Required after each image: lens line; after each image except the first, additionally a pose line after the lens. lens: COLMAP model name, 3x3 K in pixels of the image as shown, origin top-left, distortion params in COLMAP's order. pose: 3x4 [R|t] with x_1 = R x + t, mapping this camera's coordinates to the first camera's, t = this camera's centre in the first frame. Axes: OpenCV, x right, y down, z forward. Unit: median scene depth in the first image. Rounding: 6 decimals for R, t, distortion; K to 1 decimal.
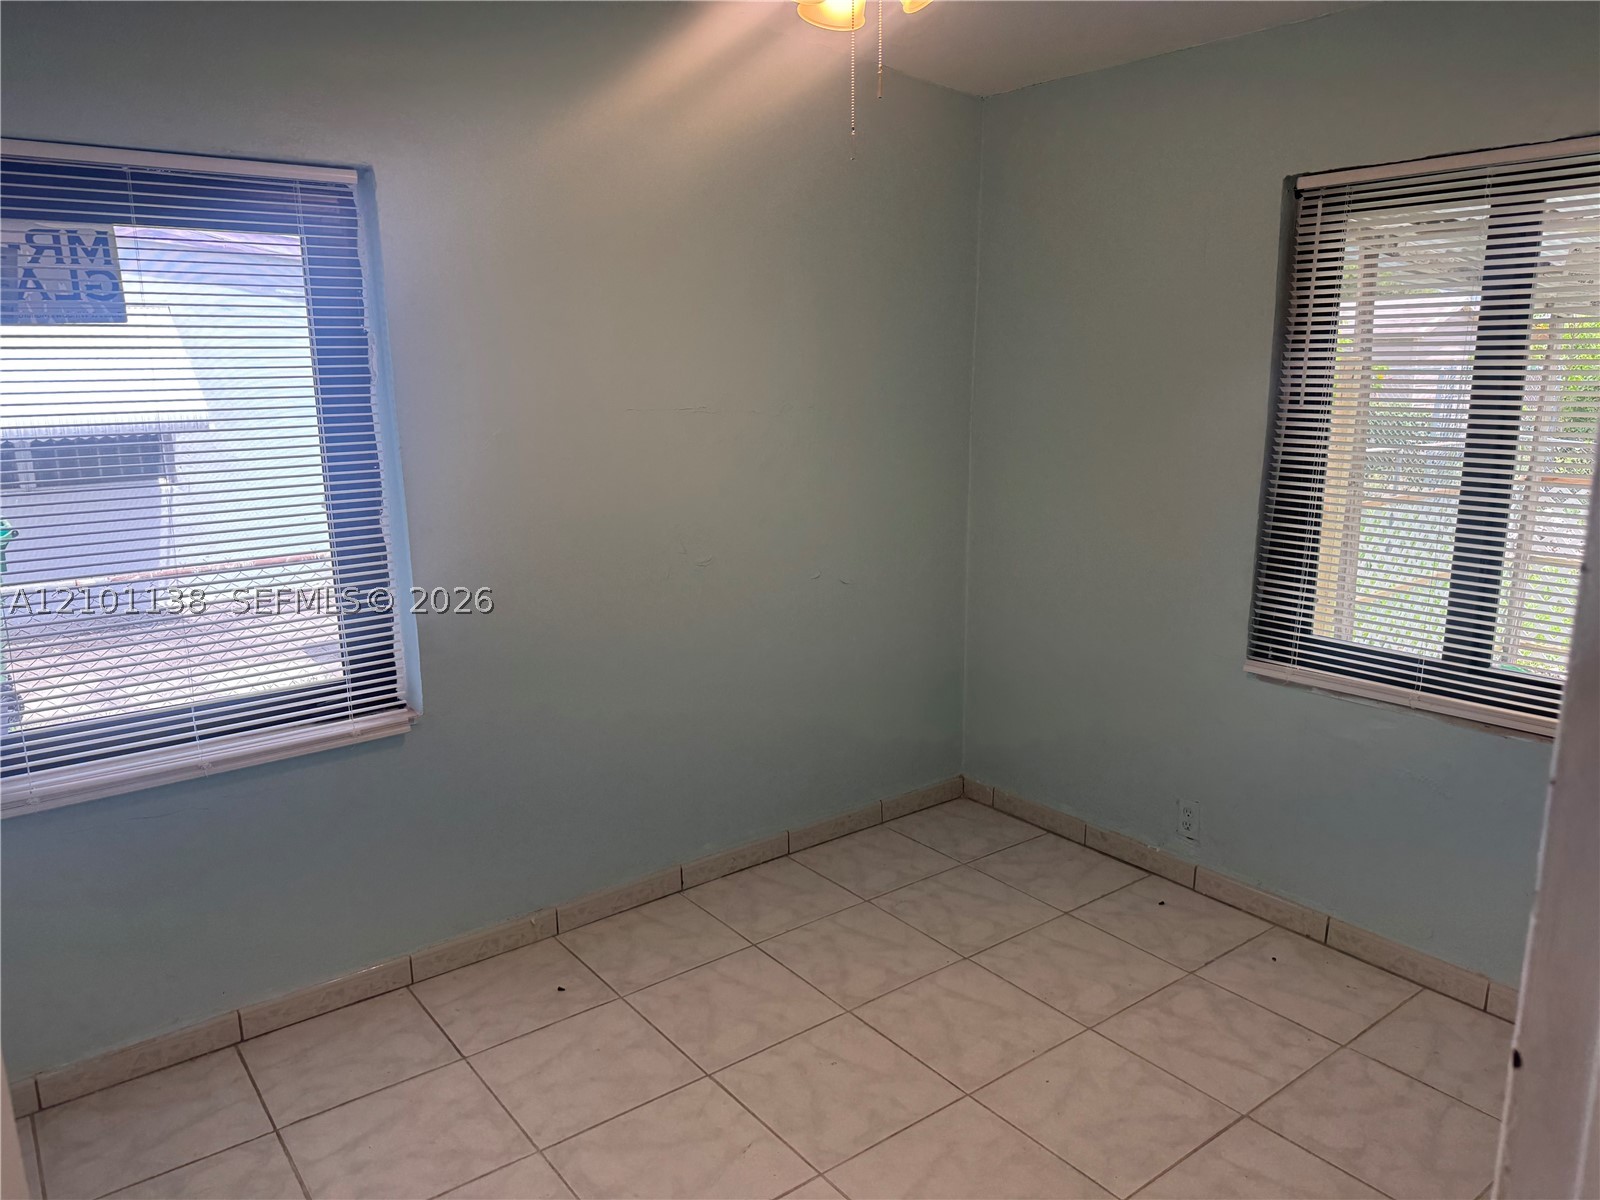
lens RADIAL K [[1114.5, 0, 781.8], [0, 1114.5, 597.2], [0, 0, 1]] dist [0.025167, -0.050069]
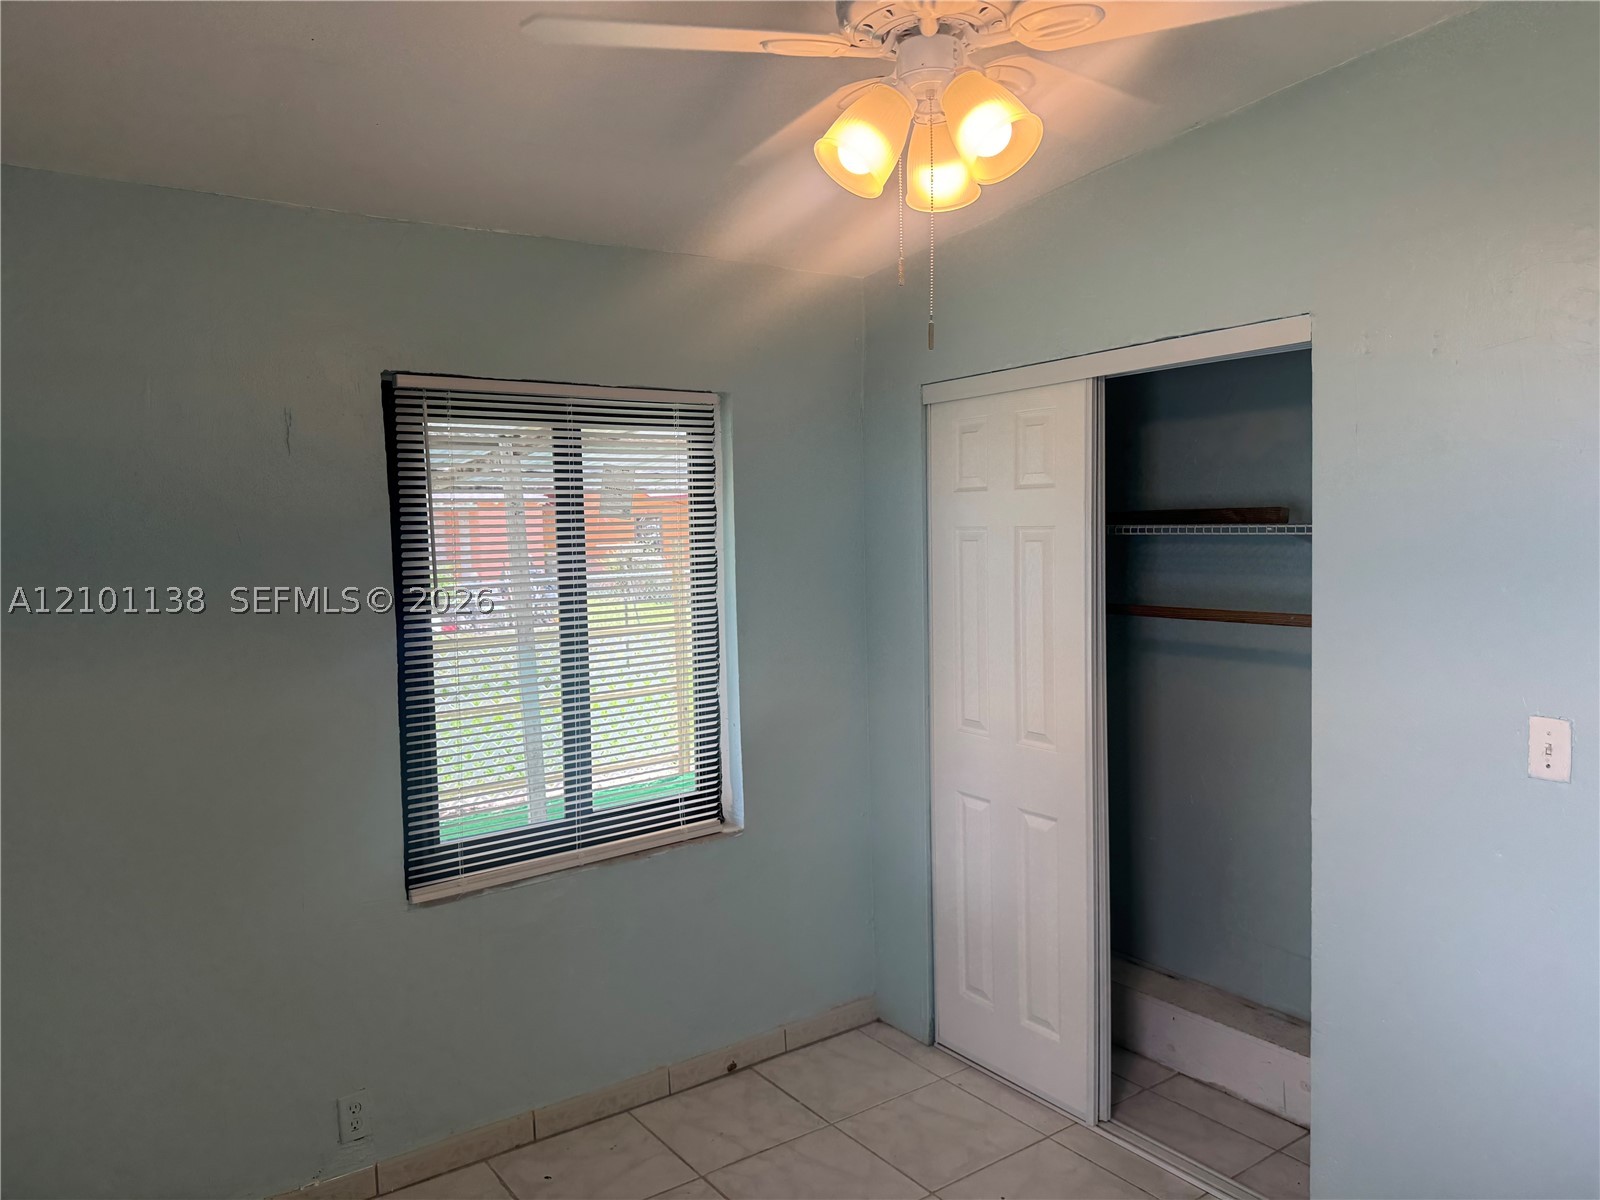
lens RADIAL K [[1114.5, 0, 781.8], [0, 1114.5, 597.2], [0, 0, 1]] dist [0.025167, -0.050069]
pose [[0.006375, -0.033618, 0.999414, -0.509071], [0.241051, 0.970014, 0.031091, -0.140041], [-0.970492, 0.240711, 0.014287, 0.714900]]
